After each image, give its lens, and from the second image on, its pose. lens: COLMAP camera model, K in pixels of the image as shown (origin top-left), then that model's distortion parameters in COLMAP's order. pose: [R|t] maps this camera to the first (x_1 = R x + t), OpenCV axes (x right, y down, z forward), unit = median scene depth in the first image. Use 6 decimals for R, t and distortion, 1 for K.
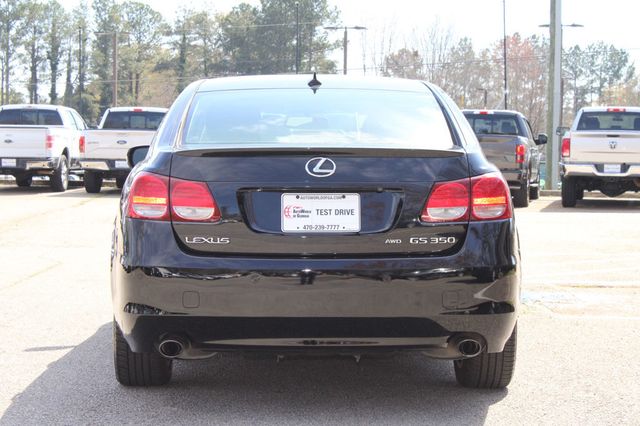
lens RADIAL K [[1521.1, 0, 320.0], [0, 1521.1, 213.0], [0, 0, 1]] dist [0.057412, 0.259266]
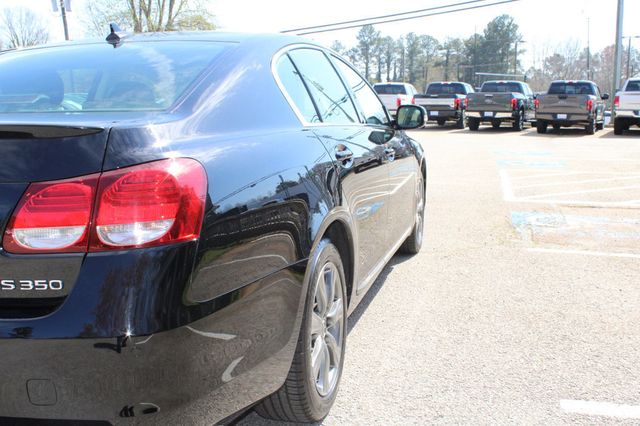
lens RADIAL K [[682.6, 0, 320.0], [0, 682.6, 213.0], [0, 0, 1]] dist [-0.139945, 0.182753]
pose [[0.961151, 0.025904, -0.274805, 0.039755], [0.006777, 0.993072, 0.117312, -0.006006], [0.275940, -0.114617, 0.954317, 0.125994]]
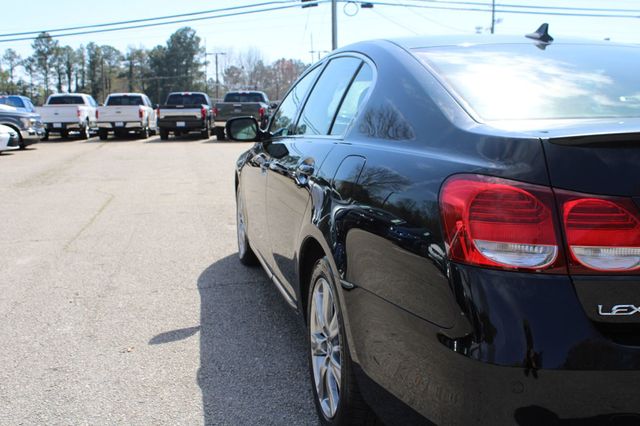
lens RADIAL K [[682.6, 0, 320.0], [0, 682.6, 213.0], [0, 0, 1]] dist [-0.139945, 0.182753]
pose [[0.983526, -0.046393, 0.174711, -0.034977], [0.027489, 0.993650, 0.109109, -0.006752], [-0.178663, -0.102509, 0.978556, 0.126261]]
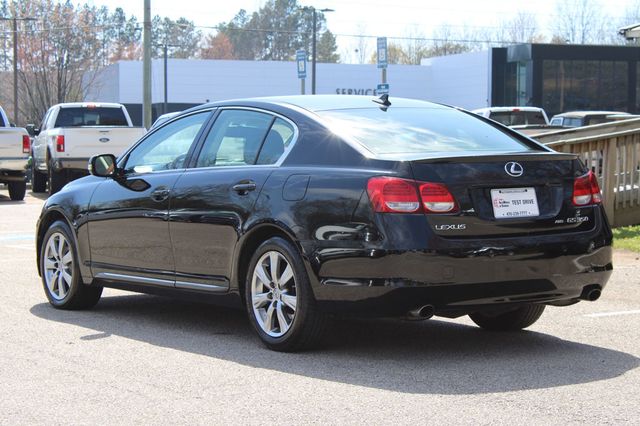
lens RADIAL K [[1521.1, 0, 320.0], [0, 1521.1, 213.0], [0, 0, 1]] dist [0.057412, 0.259266]
pose [[0.849369, -0.038987, 0.526357, -0.136723], [0.035555, 0.999229, 0.016638, -0.003155], [-0.526600, 0.004583, 0.850101, -0.009826]]
